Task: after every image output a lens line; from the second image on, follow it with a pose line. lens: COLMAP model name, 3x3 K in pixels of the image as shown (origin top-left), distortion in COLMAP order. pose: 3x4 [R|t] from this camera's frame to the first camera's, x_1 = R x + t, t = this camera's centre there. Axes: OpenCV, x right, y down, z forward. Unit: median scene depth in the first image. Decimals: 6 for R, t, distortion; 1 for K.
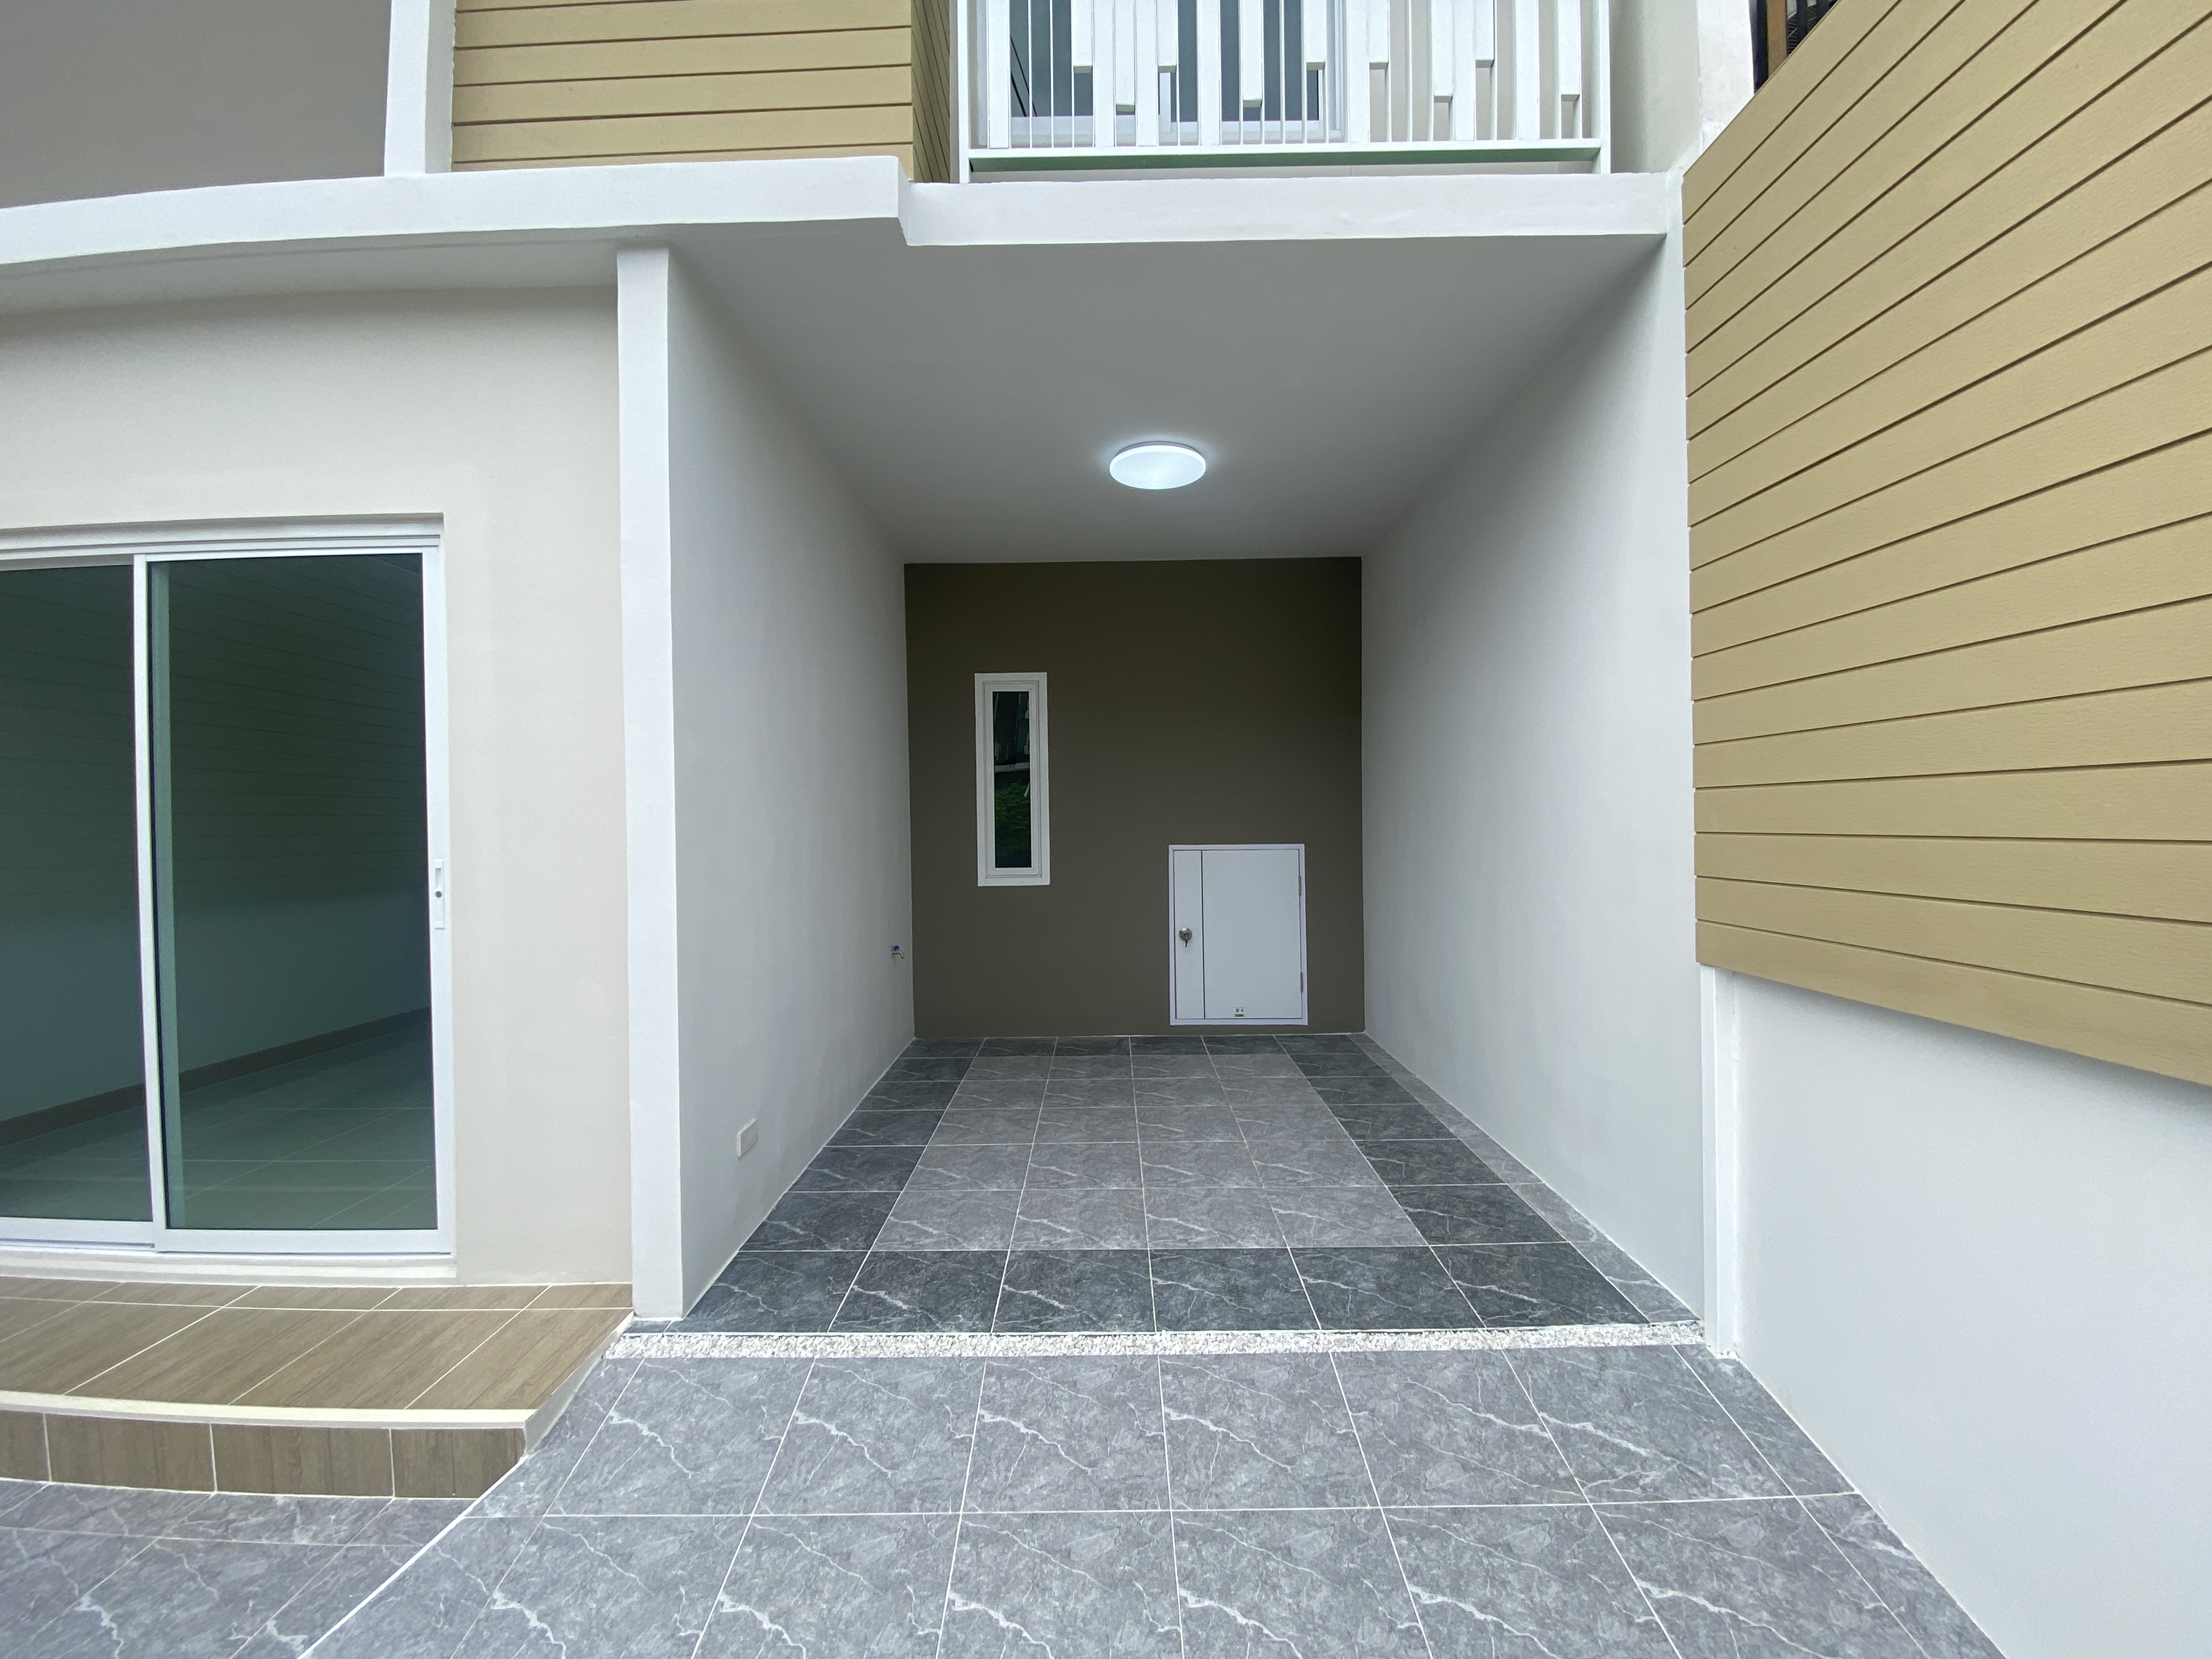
lens RADIAL K [[904.2, 0, 1101.6], [0, 904.2, 822.5], [0, 0, 1]] dist [0.001721, -0.012058]
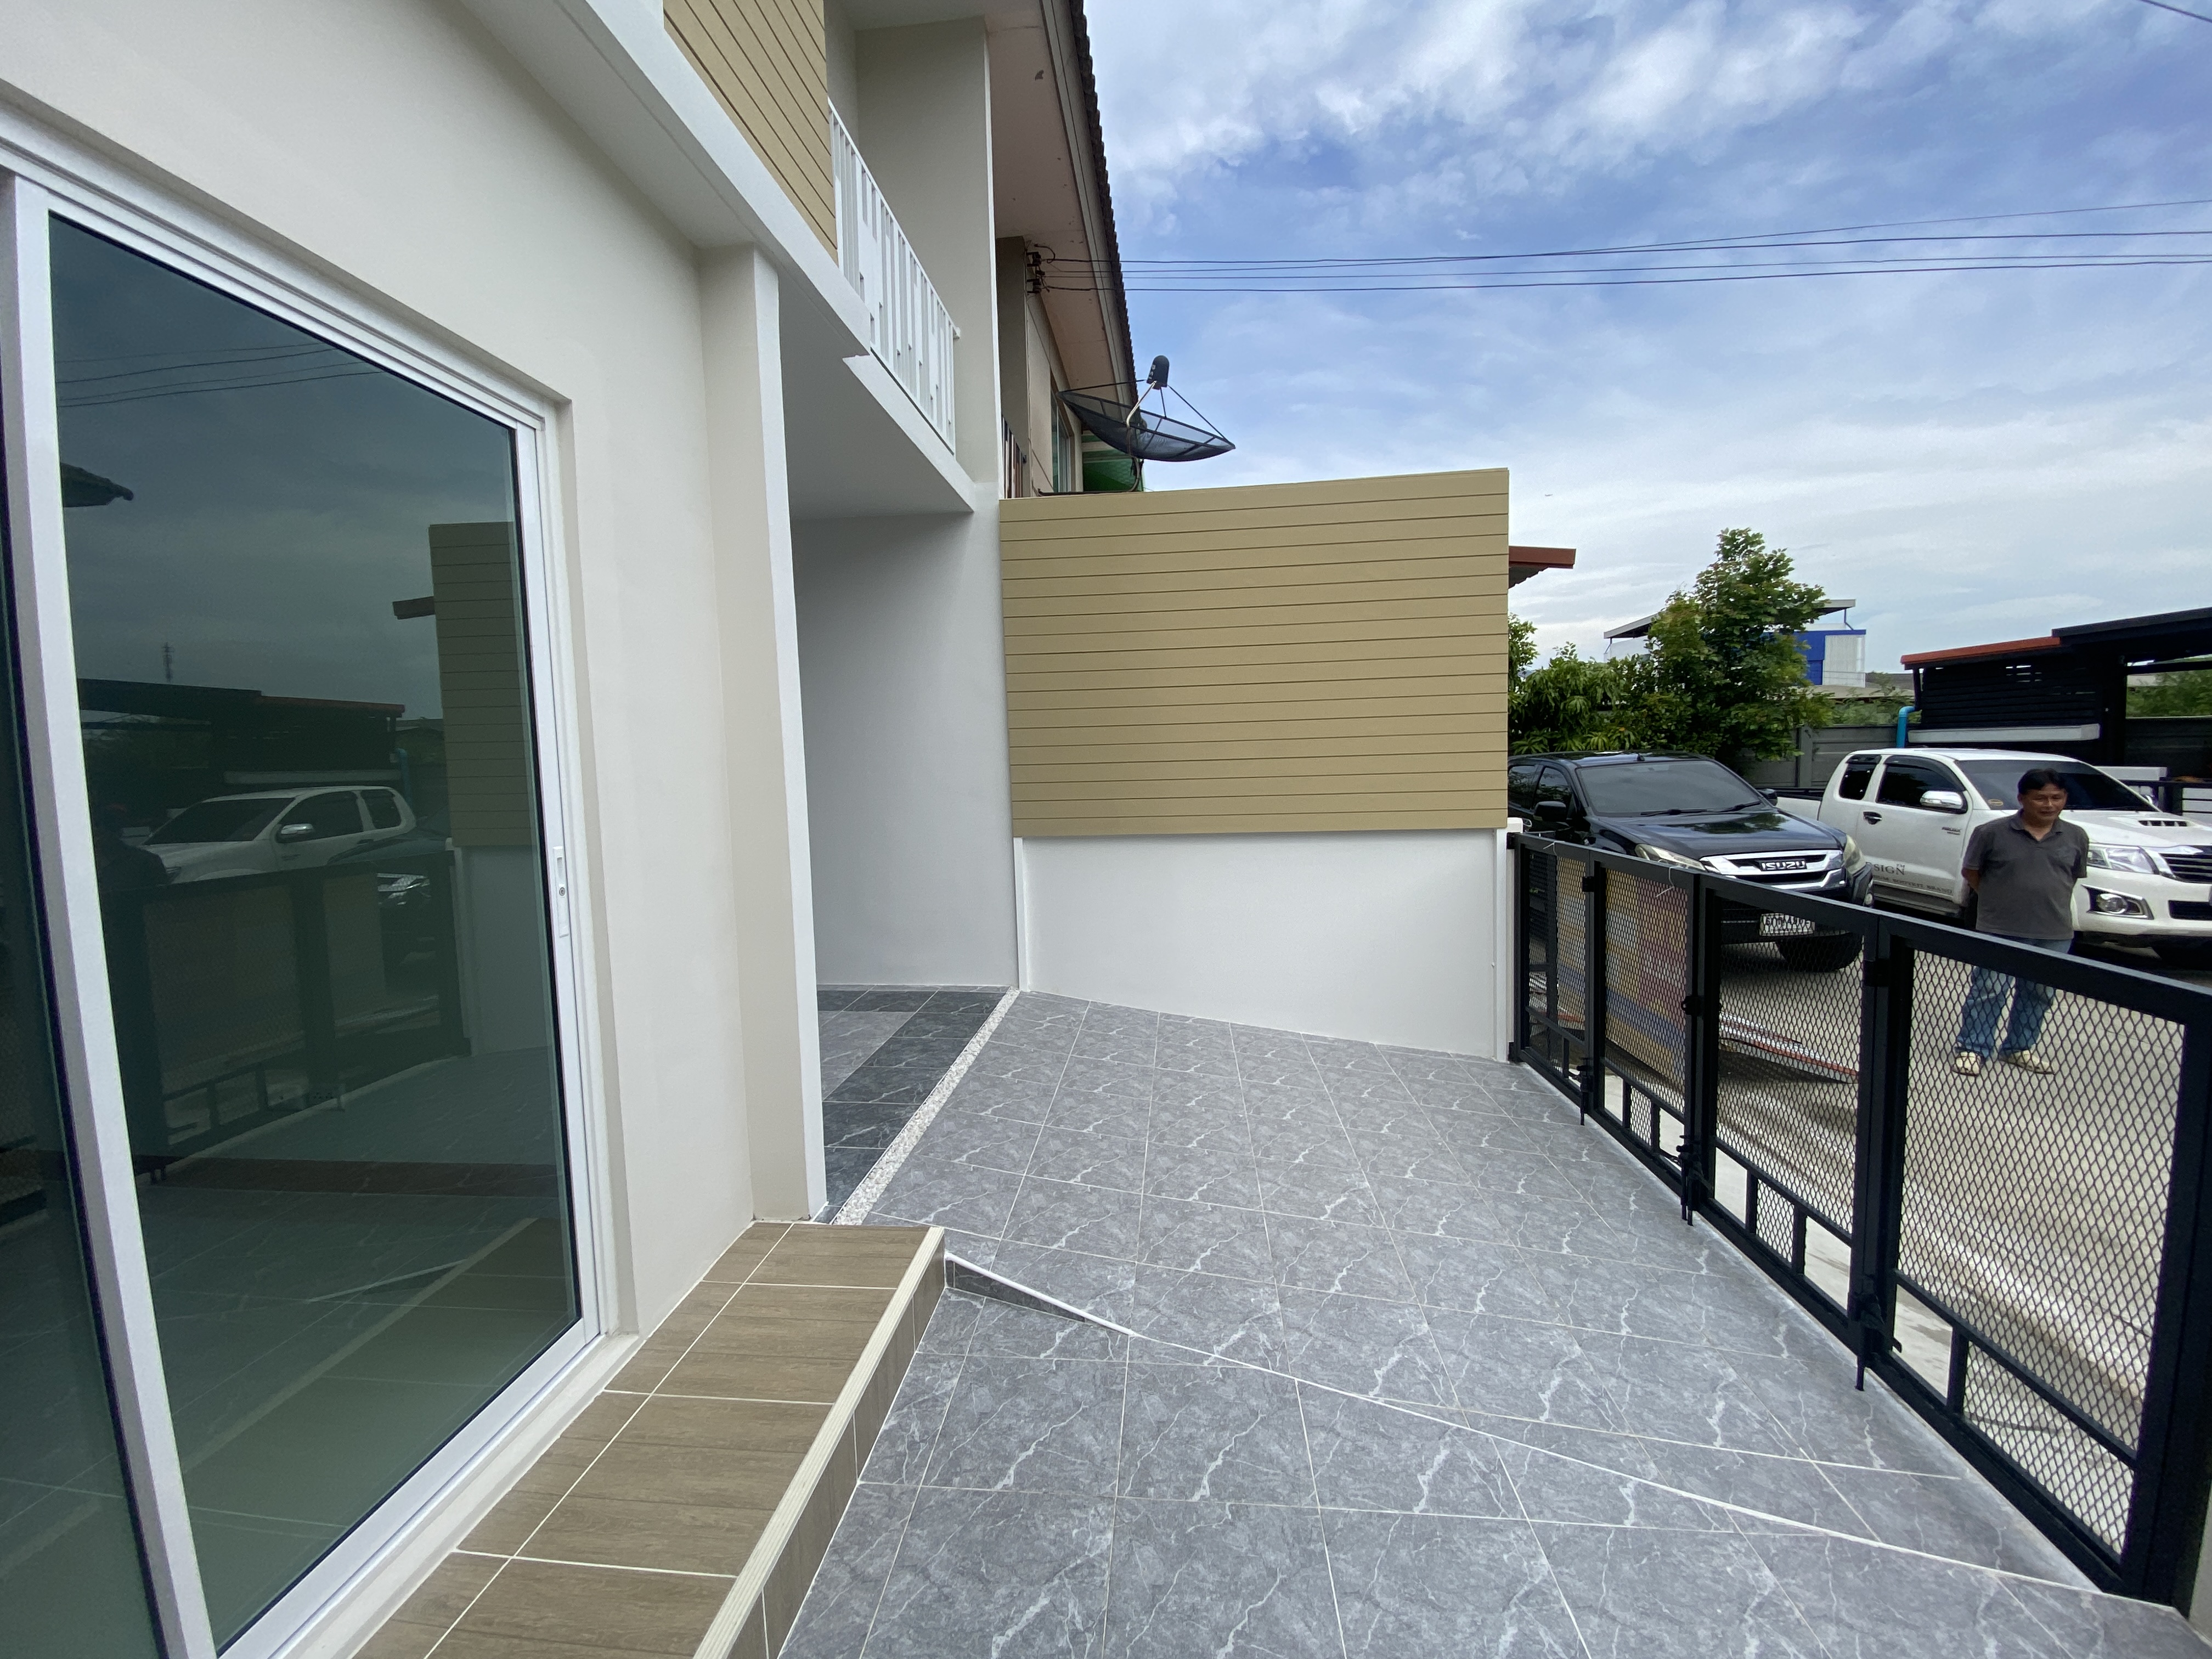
lens RADIAL K [[904.2, 0, 1101.6], [0, 904.2, 822.5], [0, 0, 1]] dist [0.001721, -0.012058]
pose [[0.082736, -0.057777, 0.994895, -1.628596], [0.032442, 0.997945, 0.055256, -0.007636], [-0.996043, 0.027705, 0.084440, 0.529099]]
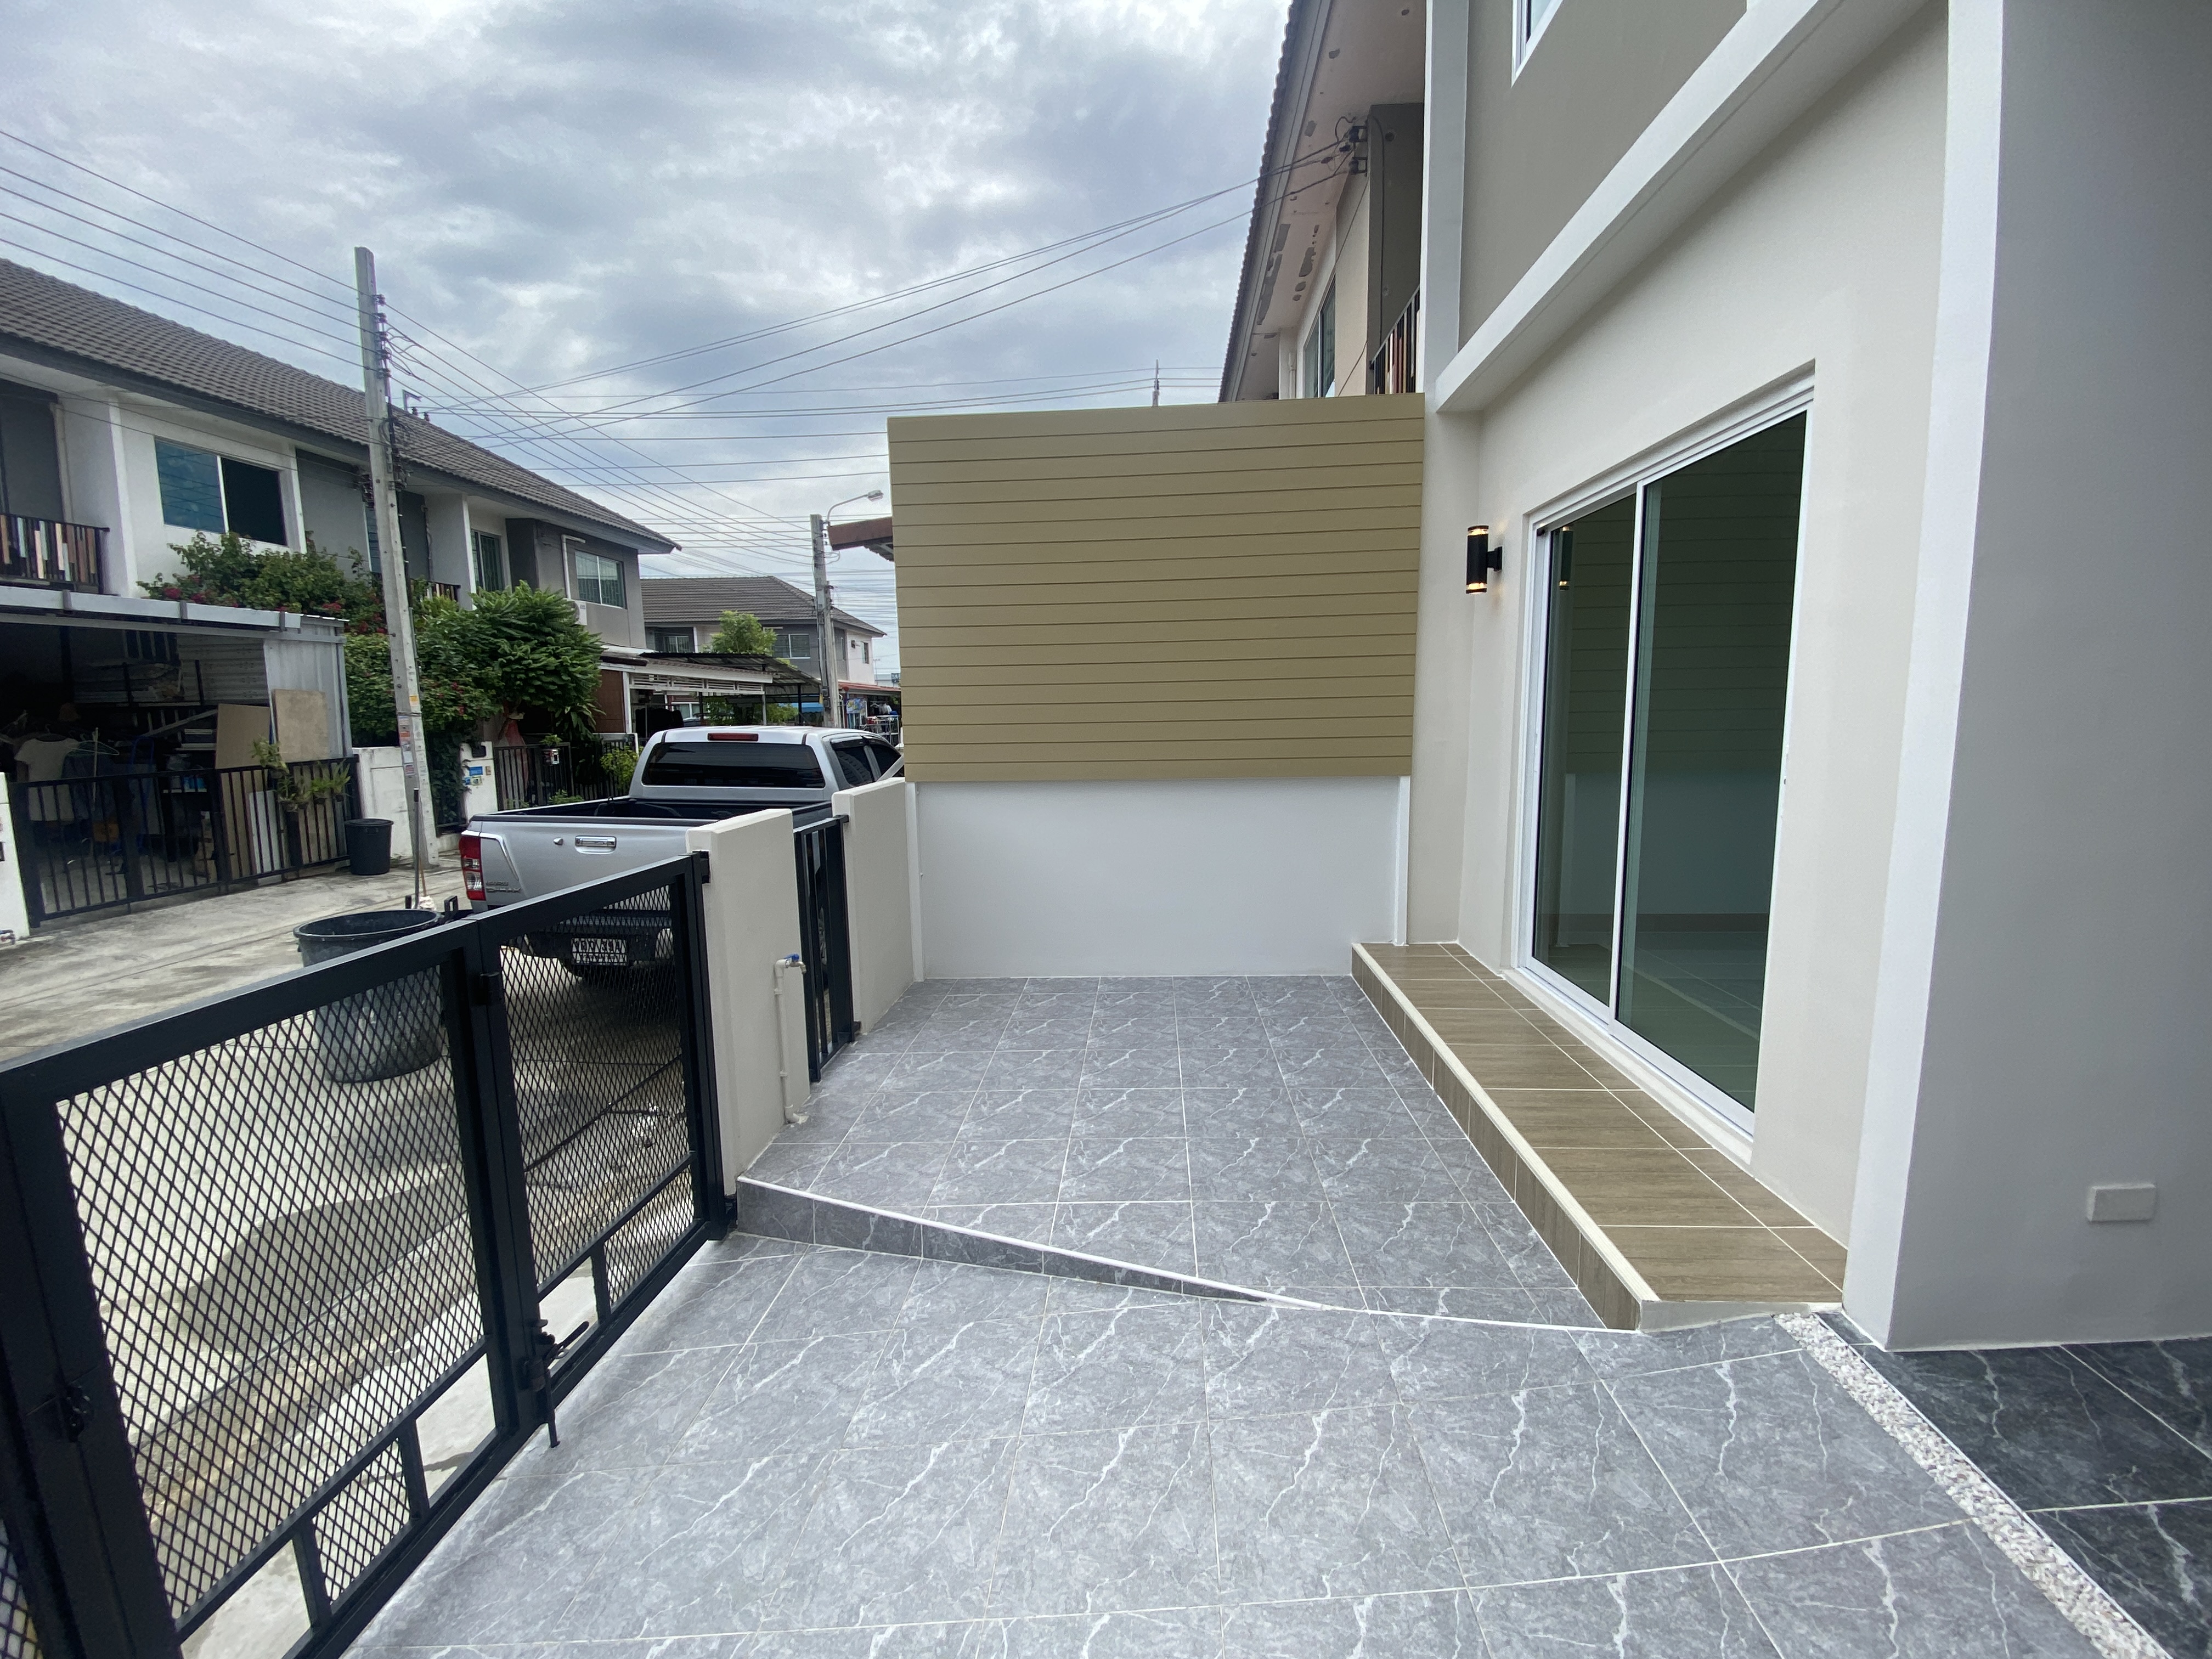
lens RADIAL K [[904.2, 0, 1101.6], [0, 904.2, 822.5], [0, 0, 1]] dist [0.001721, -0.012058]
pose [[-0.058361, 0.142656, -0.988050, 0.284630], [0.018498, 0.989722, 0.141805, -0.029964], [0.998124, -0.010001, -0.060400, 0.374295]]
